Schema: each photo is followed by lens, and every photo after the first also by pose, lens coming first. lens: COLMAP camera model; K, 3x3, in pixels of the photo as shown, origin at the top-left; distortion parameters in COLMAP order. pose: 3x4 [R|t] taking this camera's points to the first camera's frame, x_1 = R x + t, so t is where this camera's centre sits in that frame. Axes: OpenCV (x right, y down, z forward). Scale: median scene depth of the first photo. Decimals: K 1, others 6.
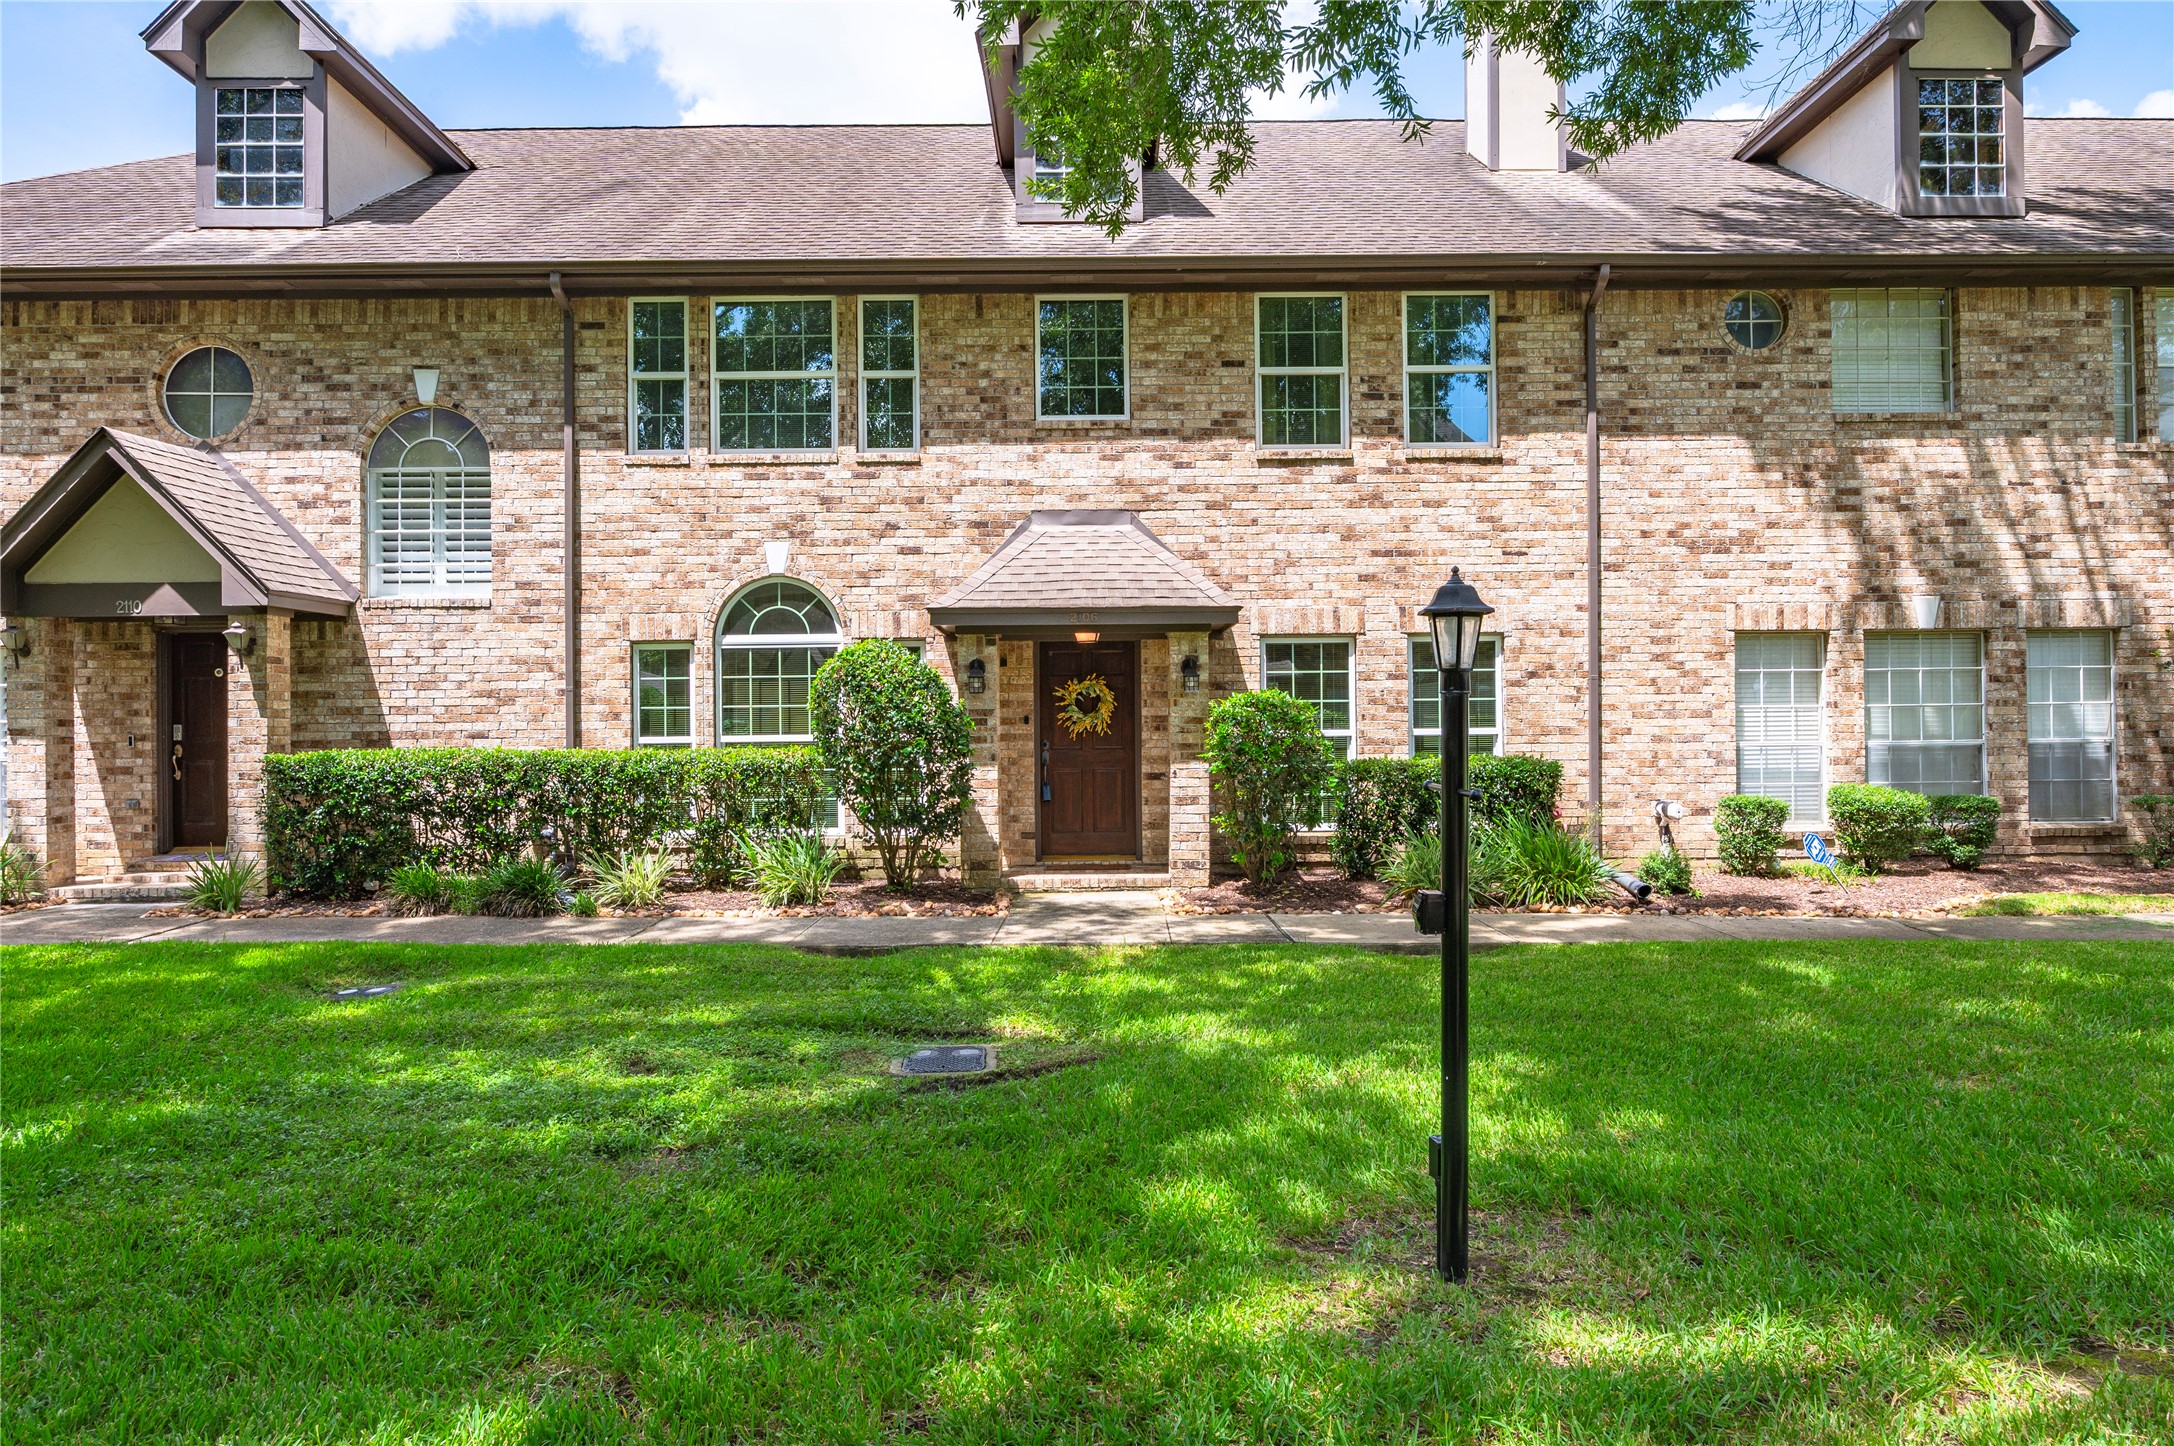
lens RADIAL K [[1287.2, 0, 1094.0], [0, 1287.2, 718.2], [0, 0, 1]] dist [-0.002985, -0.000924]
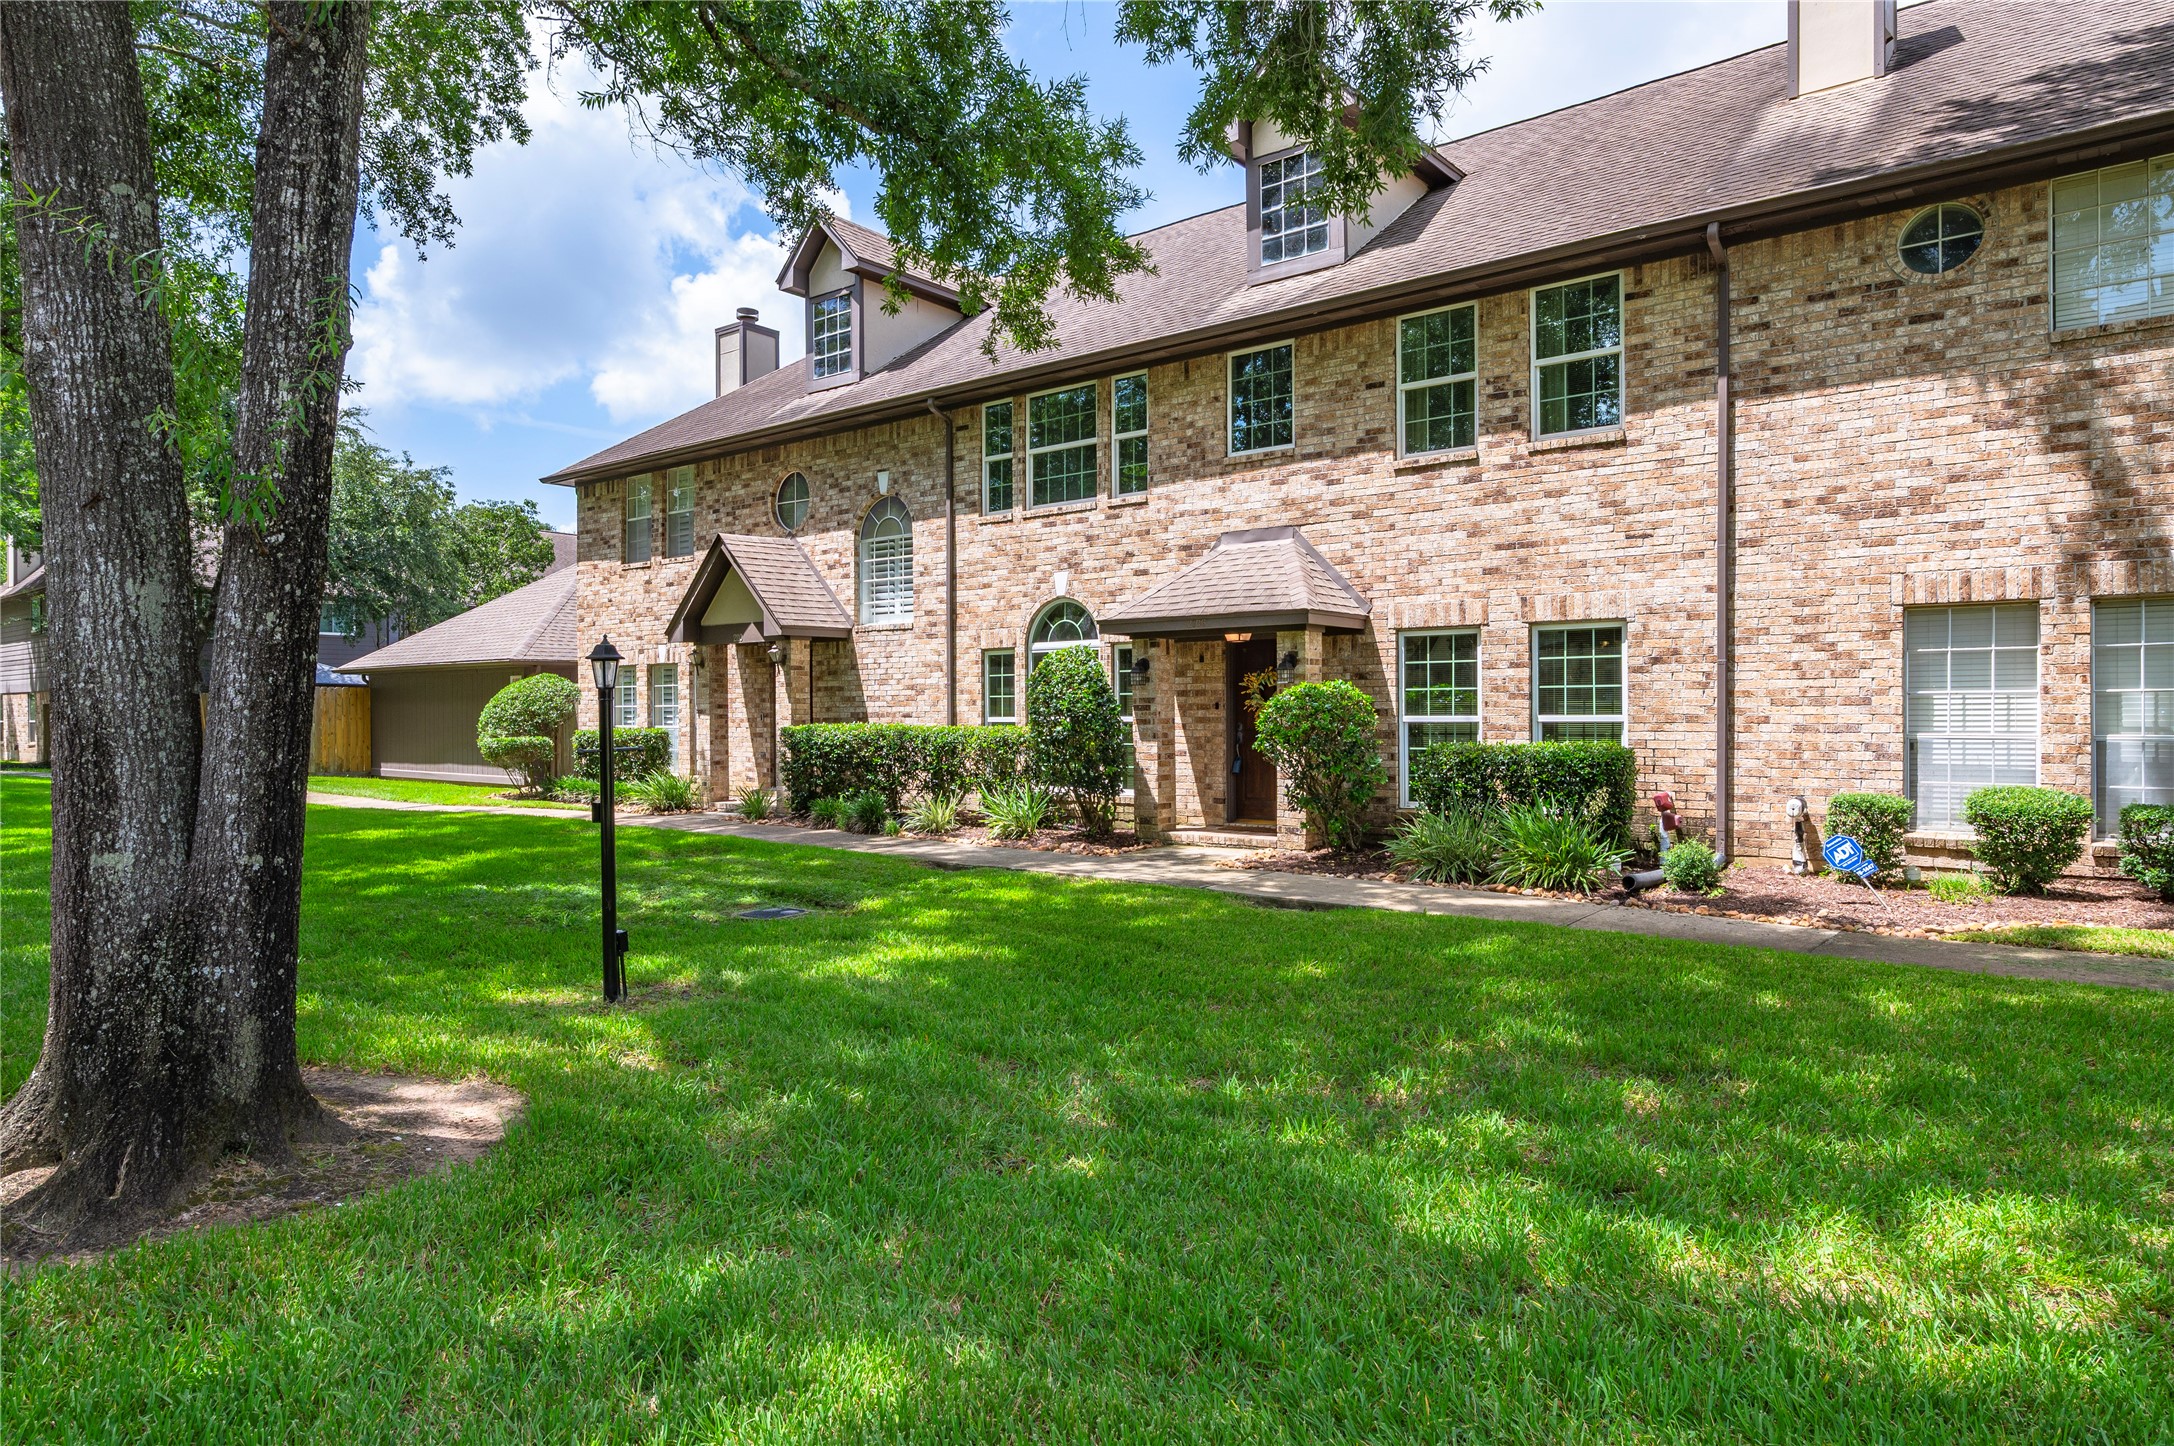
lens RADIAL K [[1287.2, 0, 1094.0], [0, 1287.2, 718.2], [0, 0, 1]] dist [-0.002985, -0.000924]
pose [[0.777449, 0.008557, -0.628887, 0.621532], [0.001692, 0.999875, 0.015696, -0.006292], [0.628943, -0.013267, 0.777338, -0.018988]]
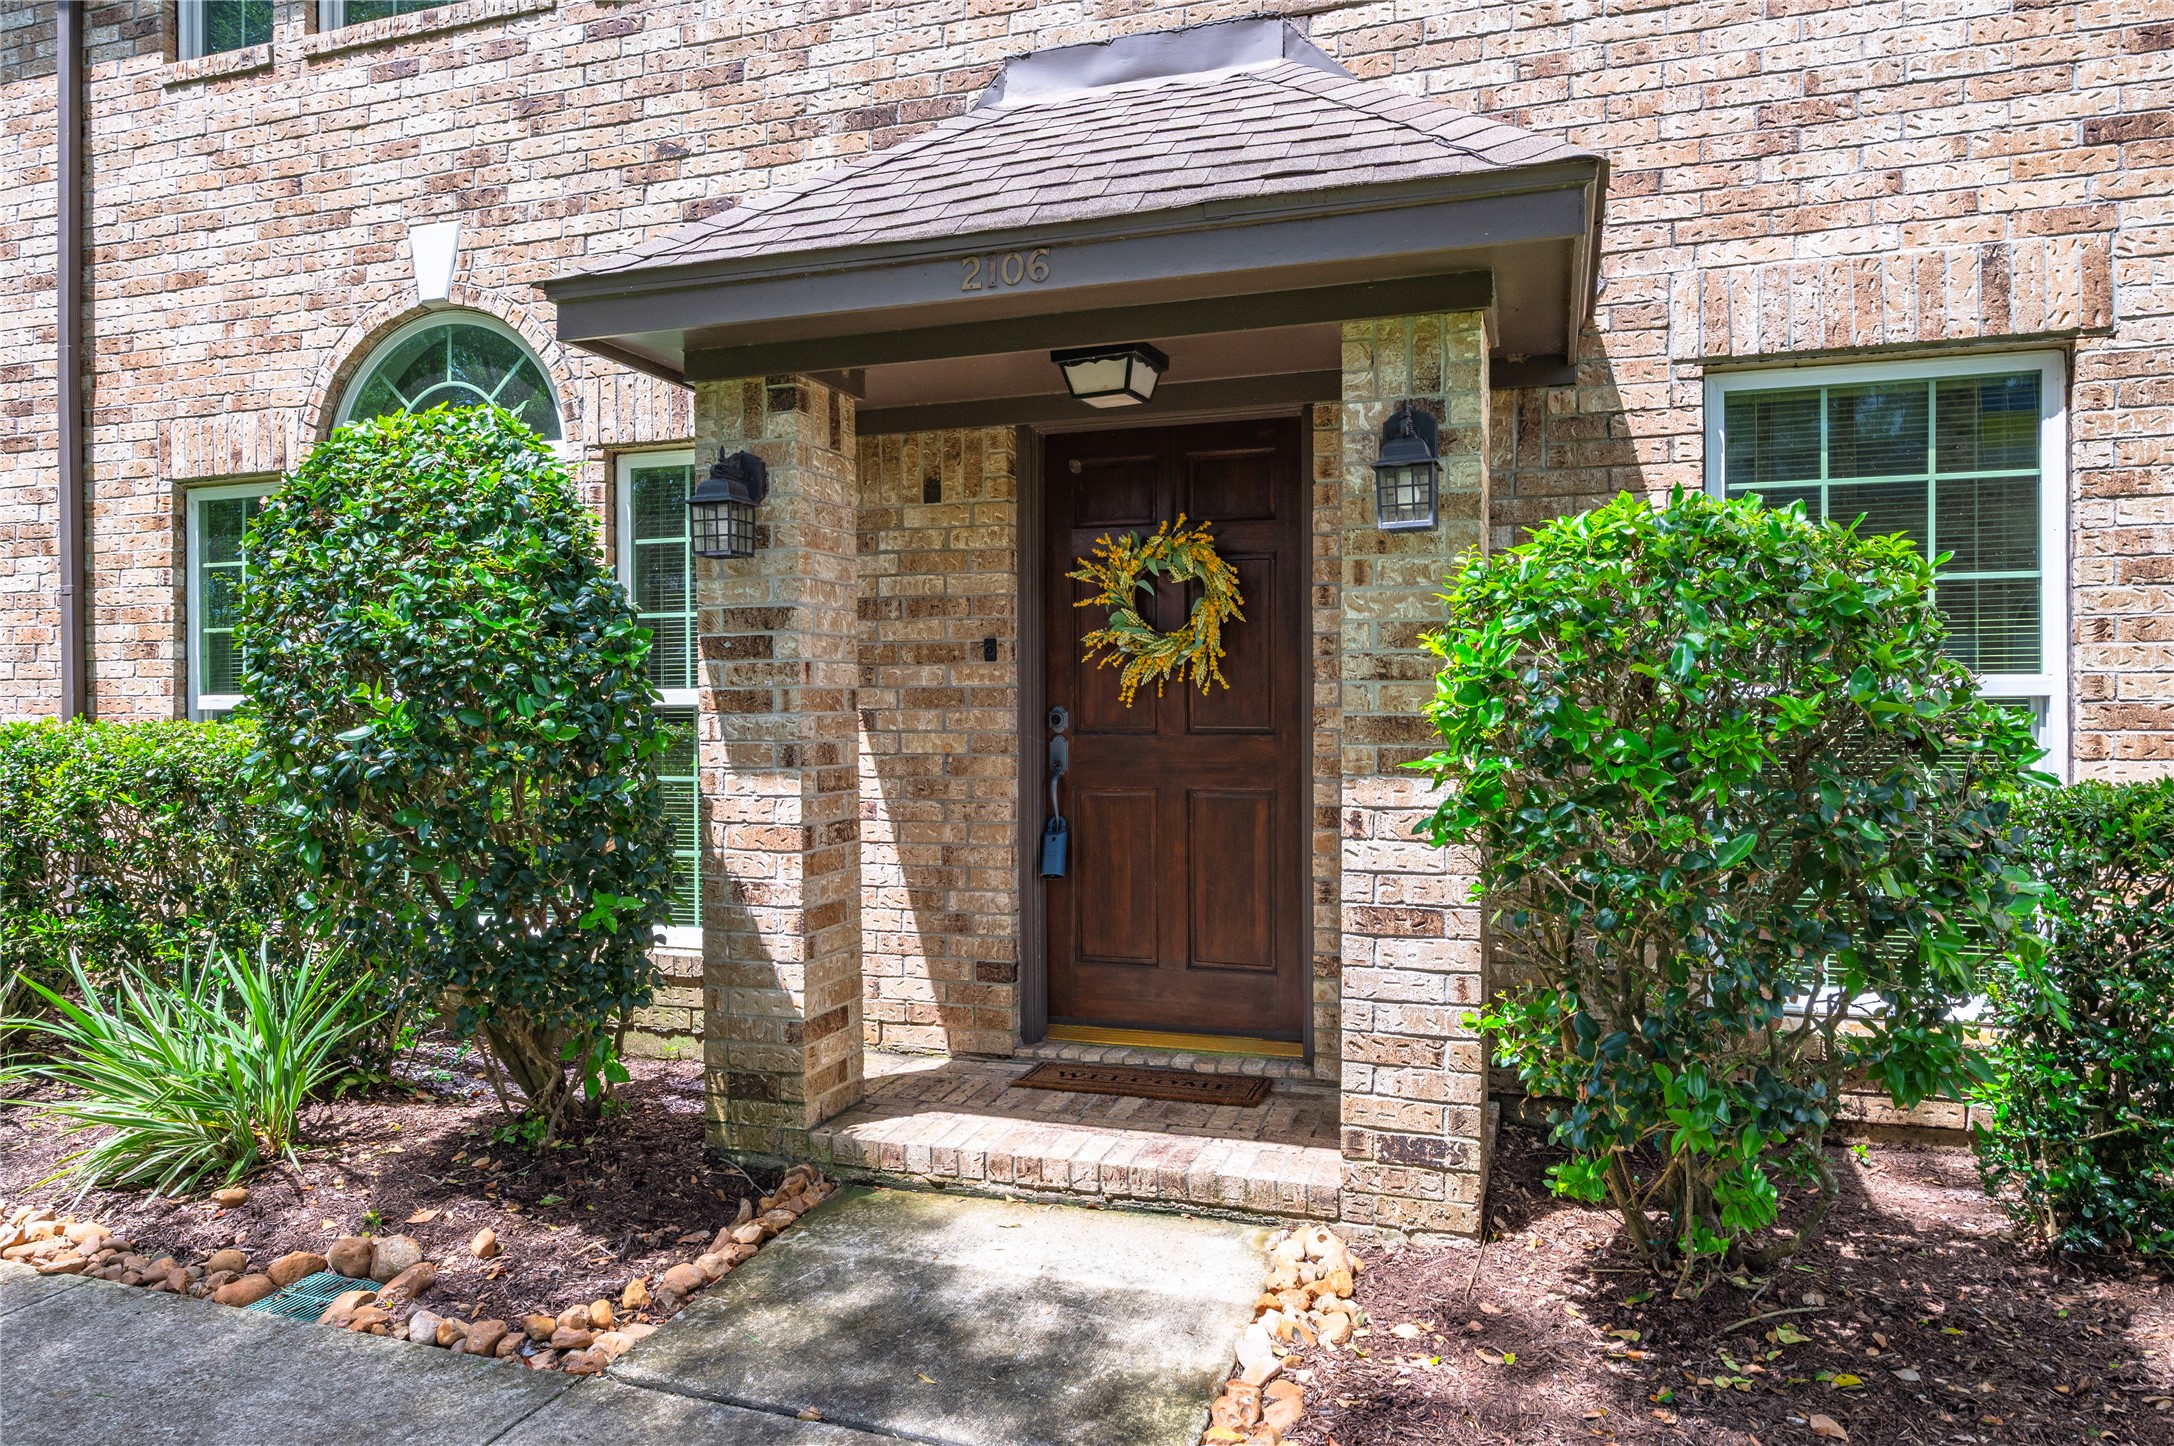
lens RADIAL K [[1388.5, 0, 1093.5], [0, 1388.5, 715.3], [0, 0, 1]] dist [-0.001873, -0.001591]
pose [[0.947281, 0.006425, -0.320339, 0.098010], [-0.001277, 0.999867, 0.016278, 0.013362], [0.320401, -0.015011, 0.947163, 0.643190]]
